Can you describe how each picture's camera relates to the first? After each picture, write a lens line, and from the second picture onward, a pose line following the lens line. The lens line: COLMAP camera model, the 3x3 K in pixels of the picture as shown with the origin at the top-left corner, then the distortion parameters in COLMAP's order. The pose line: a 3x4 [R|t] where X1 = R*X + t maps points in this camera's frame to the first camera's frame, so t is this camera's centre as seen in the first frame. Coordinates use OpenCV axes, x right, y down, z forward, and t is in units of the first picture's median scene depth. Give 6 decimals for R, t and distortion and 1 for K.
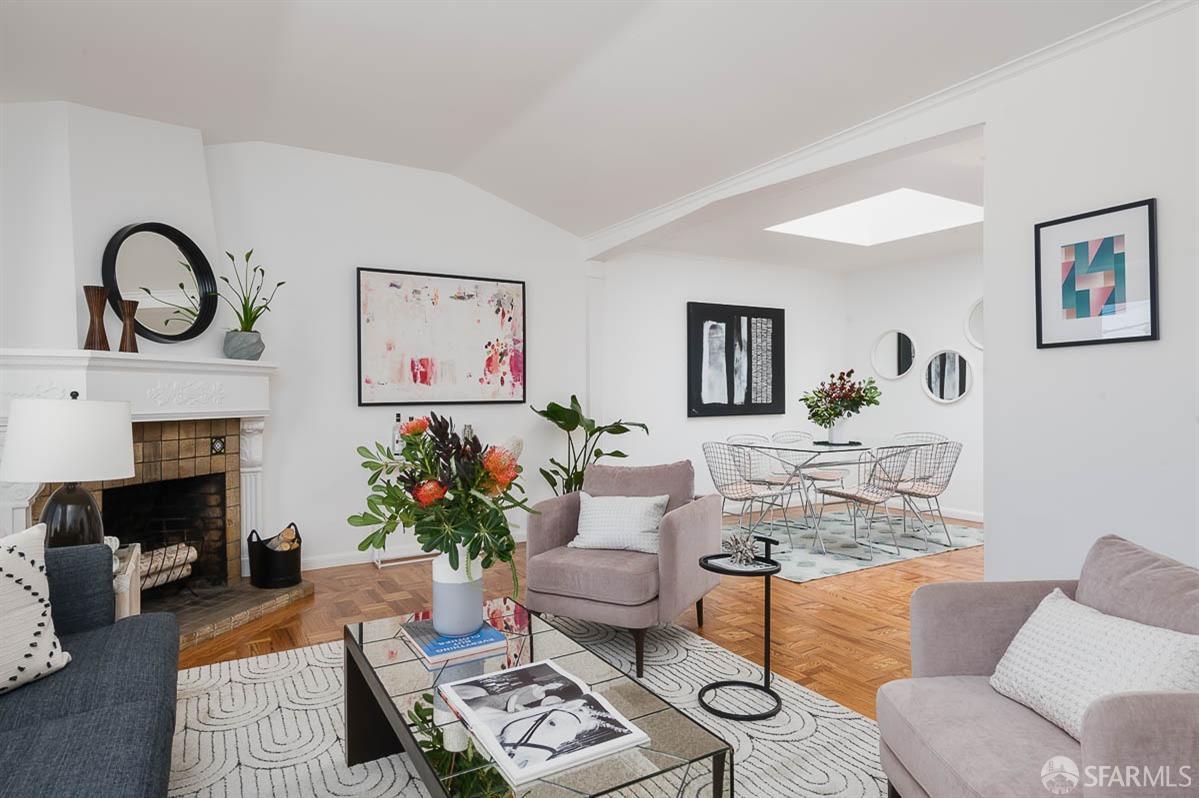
lens RADIAL K [[762.8, 0, 598.7], [0, 762.8, 369.6], [0, 0, 1]] dist [0.013283, -0.002973]
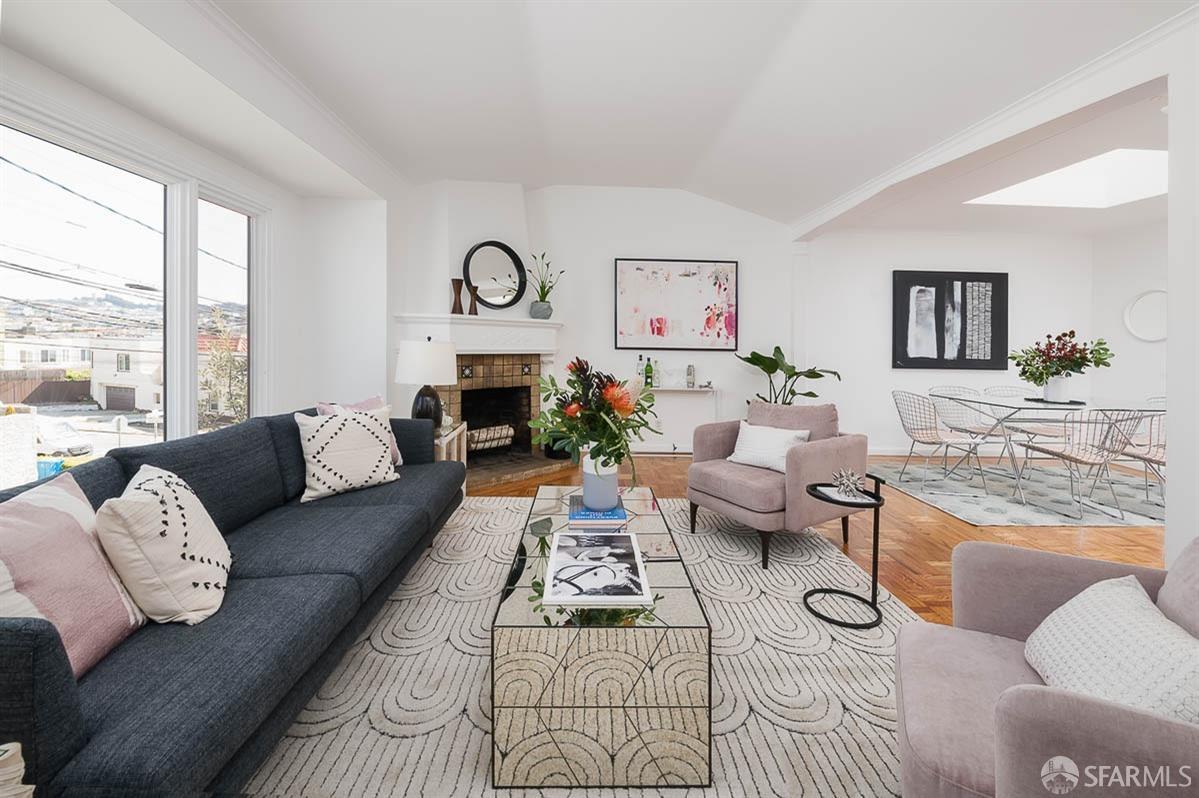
lens RADIAL K [[545.9, 0, 599.4], [0, 545.9, 321.0], [0, 0, 1]] dist [0.003103, -0.000368]
pose [[0.848400, 0.011005, -0.529241, 0.232319], [-0.010107, 0.999938, 0.004591, -0.012715], [0.529258, 0.001454, 0.848459, 0.053996]]
